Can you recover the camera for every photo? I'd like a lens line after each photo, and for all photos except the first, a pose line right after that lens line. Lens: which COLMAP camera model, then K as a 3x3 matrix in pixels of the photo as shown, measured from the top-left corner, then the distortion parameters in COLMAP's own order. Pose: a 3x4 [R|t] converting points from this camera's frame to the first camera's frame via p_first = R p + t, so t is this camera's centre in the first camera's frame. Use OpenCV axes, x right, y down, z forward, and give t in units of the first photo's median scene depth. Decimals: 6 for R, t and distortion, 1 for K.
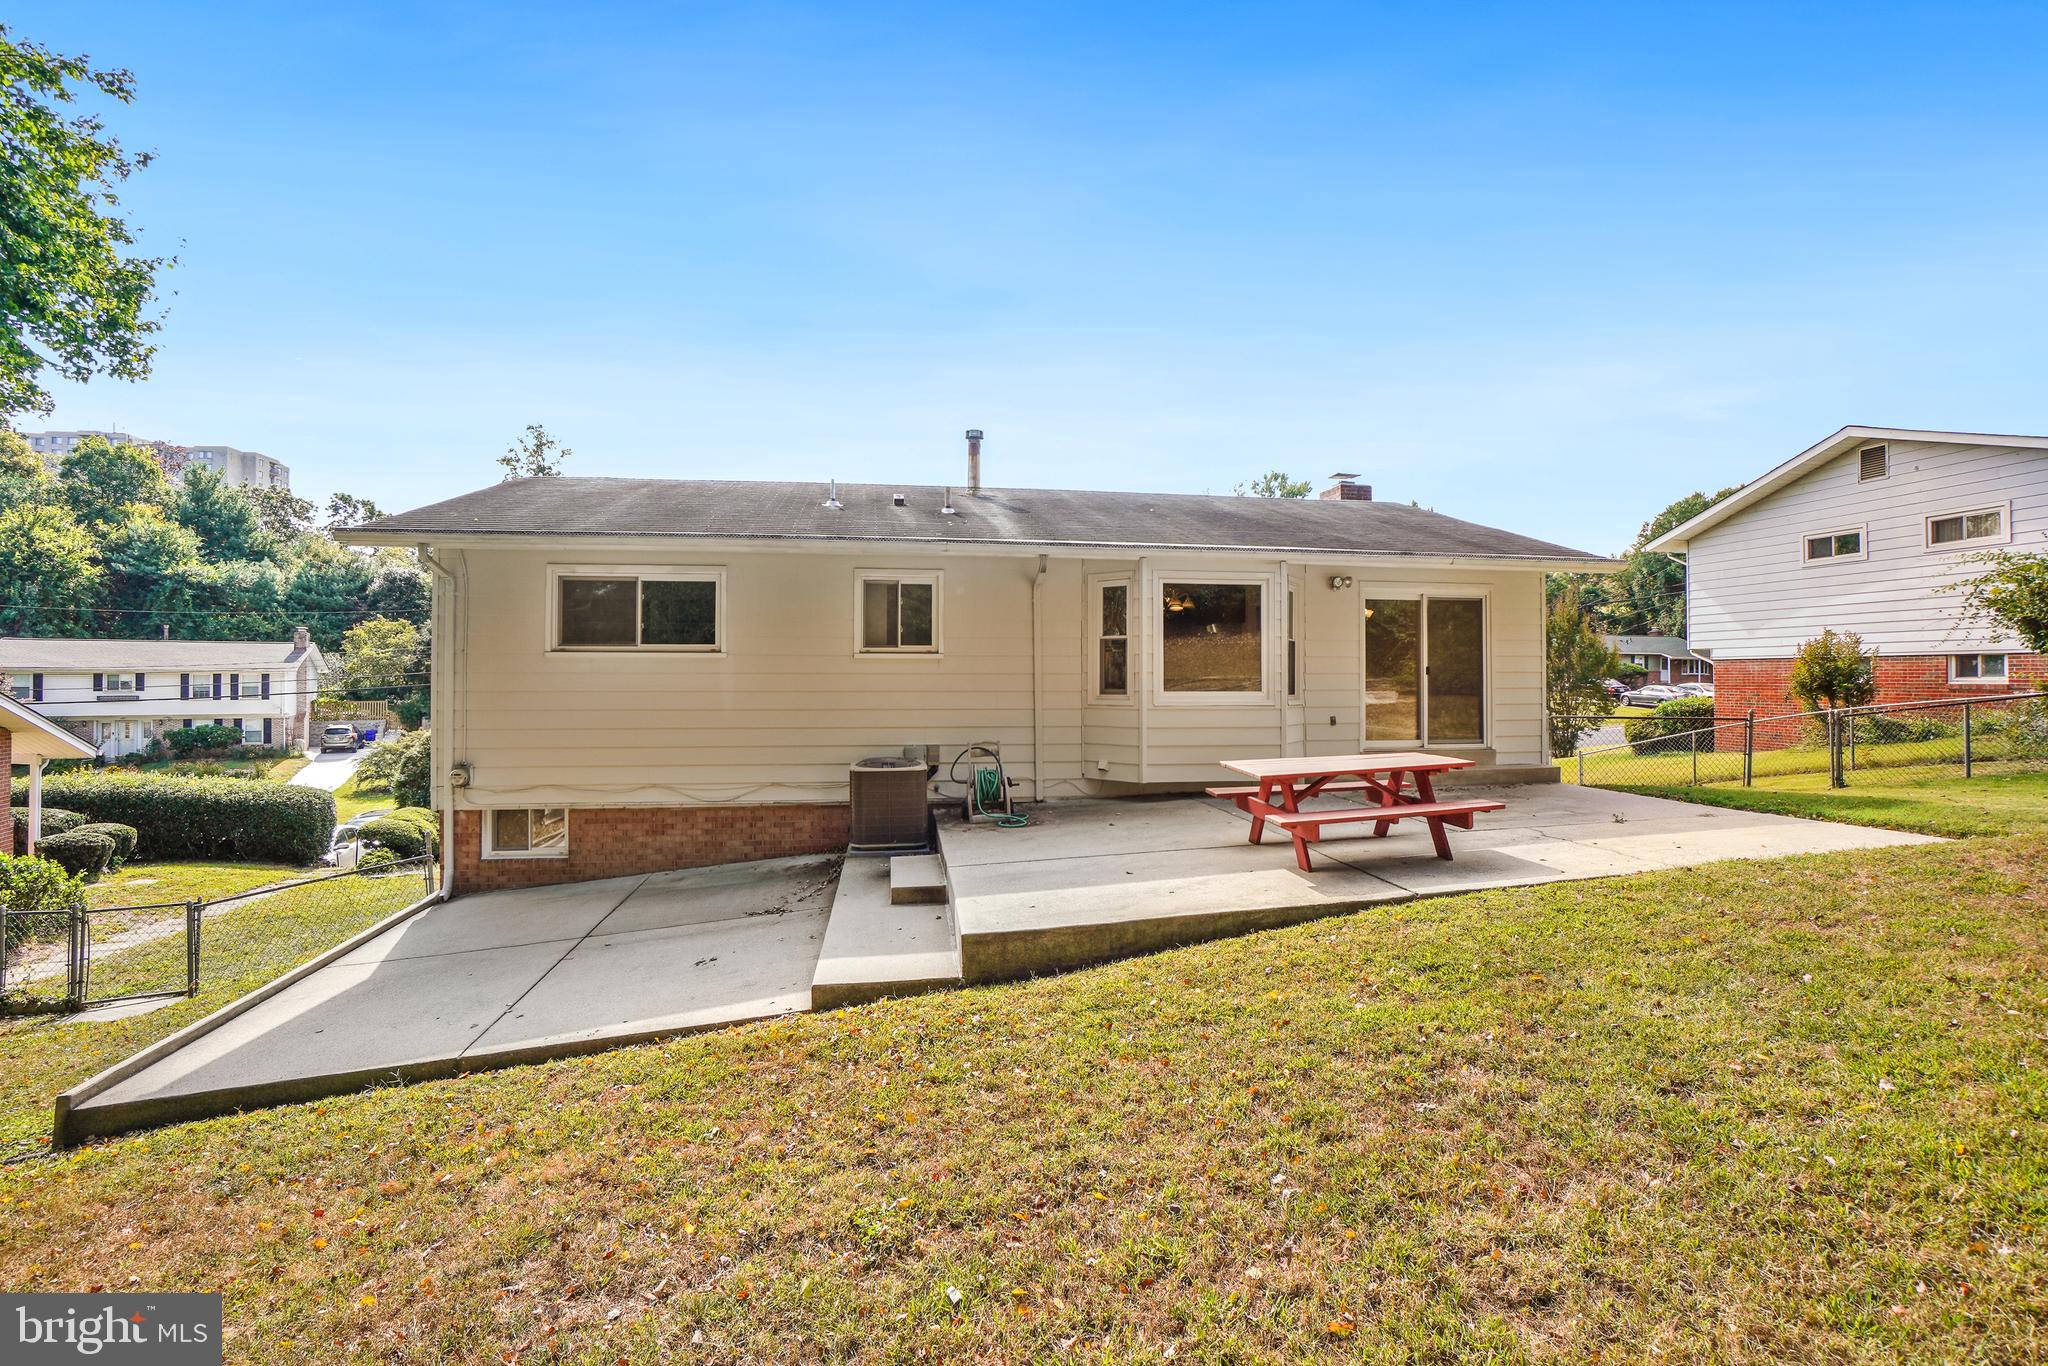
lens RADIAL K [[910.1, 0, 1037.5], [0, 910.1, 685.5], [0, 0, 1]] dist [-0.002767, -0.000862]
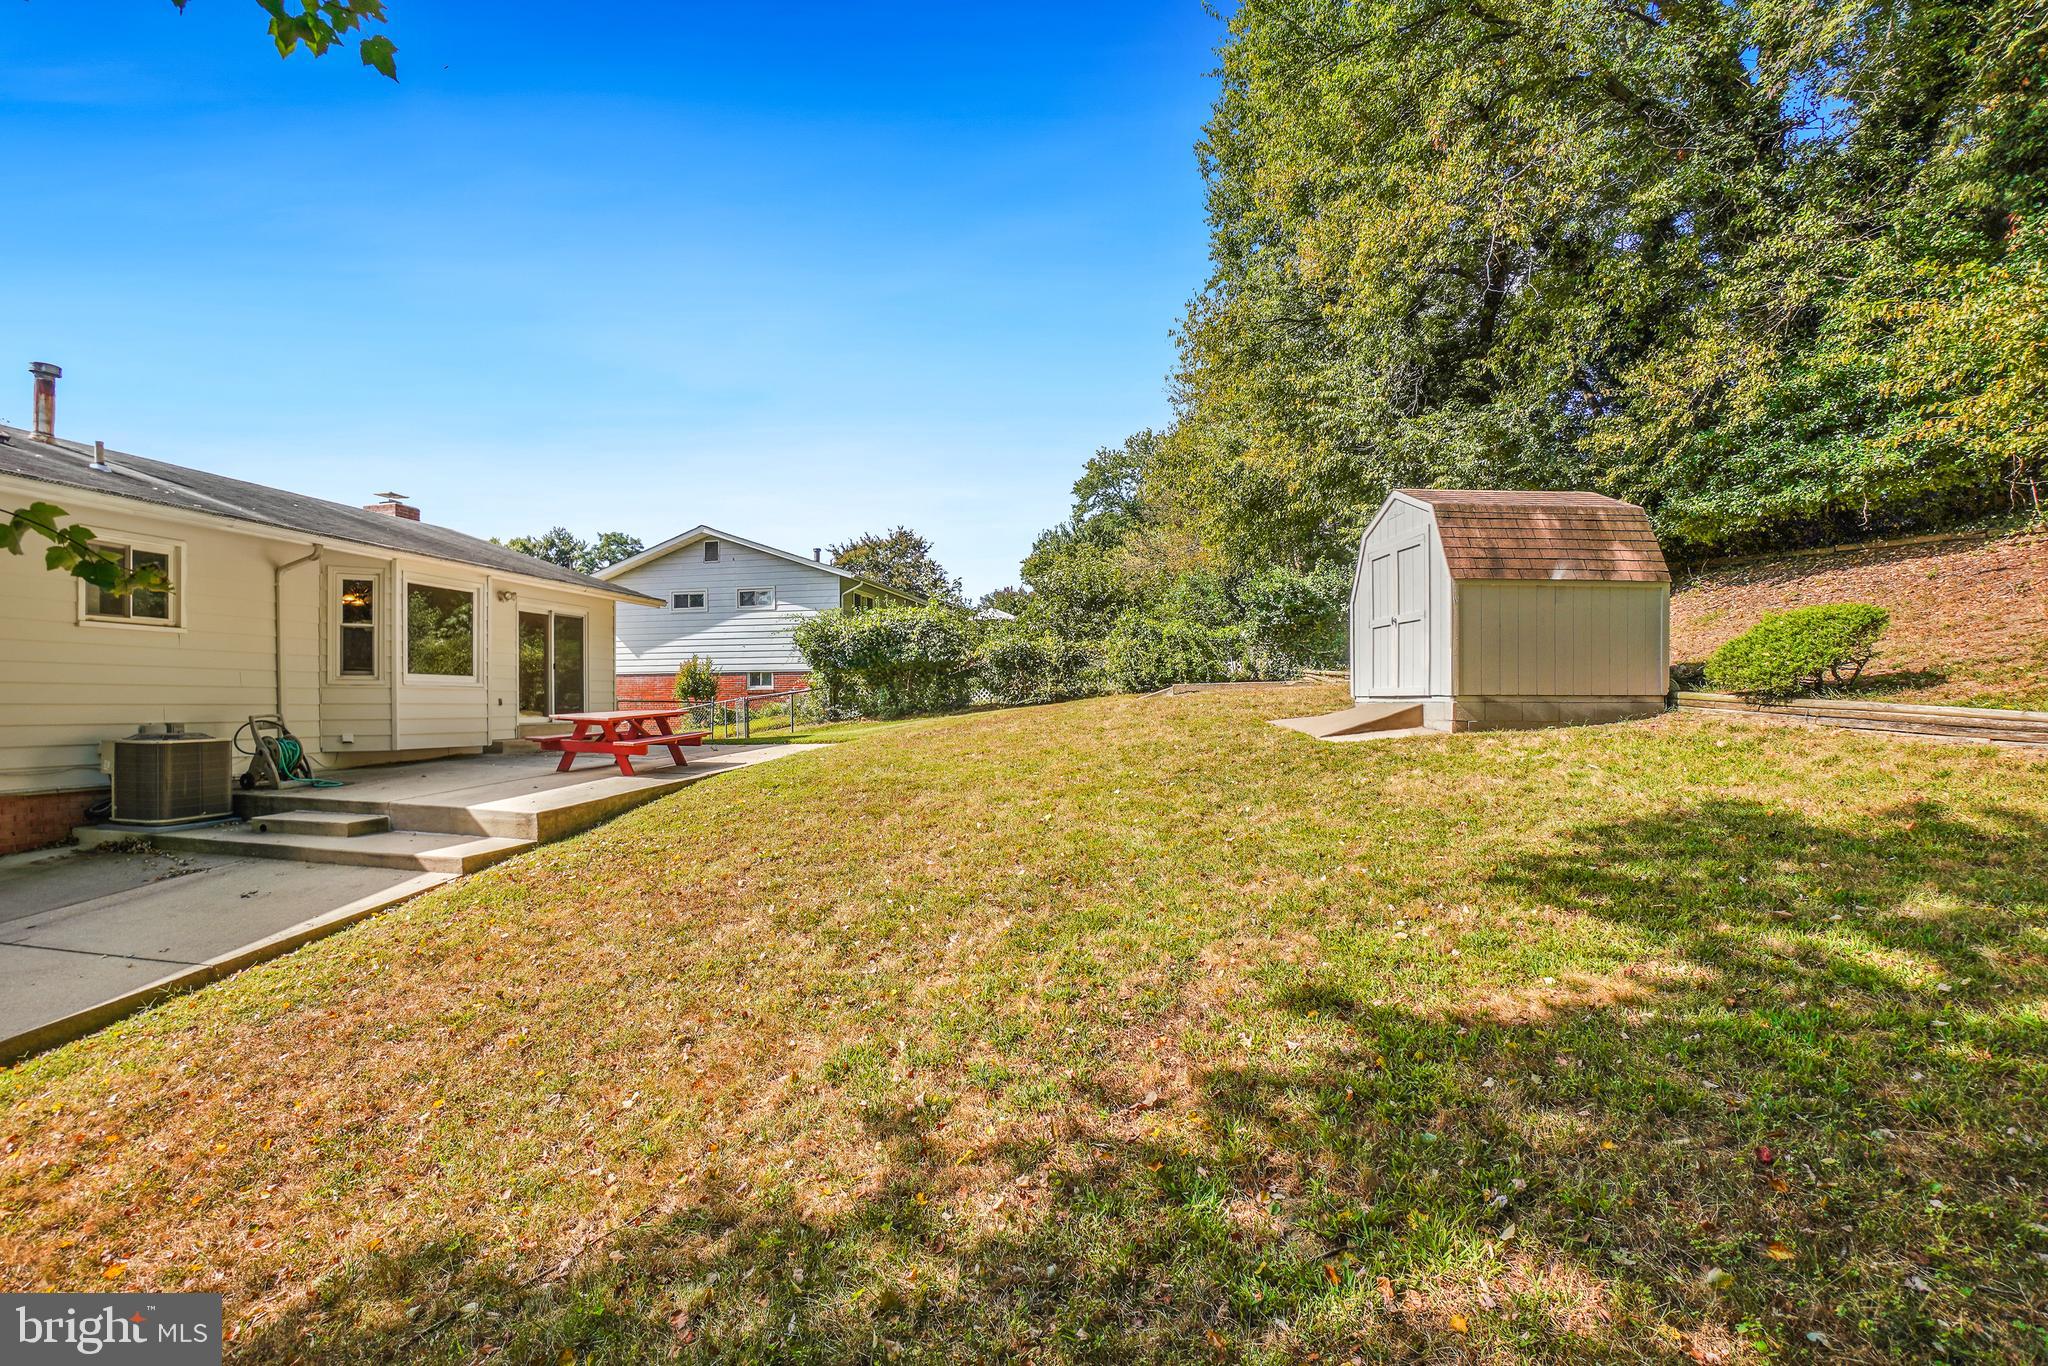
lens RADIAL K [[910.1, 0, 1016.9], [0, 910.1, 688.6], [0, 0, 1]] dist [-0.002767, -0.000862]
pose [[0.375727, 0.010932, 0.926666, -0.640773], [0.014323, 0.999742, -0.017602, 0.056187], [-0.926620, 0.019886, 0.375473, -0.172664]]
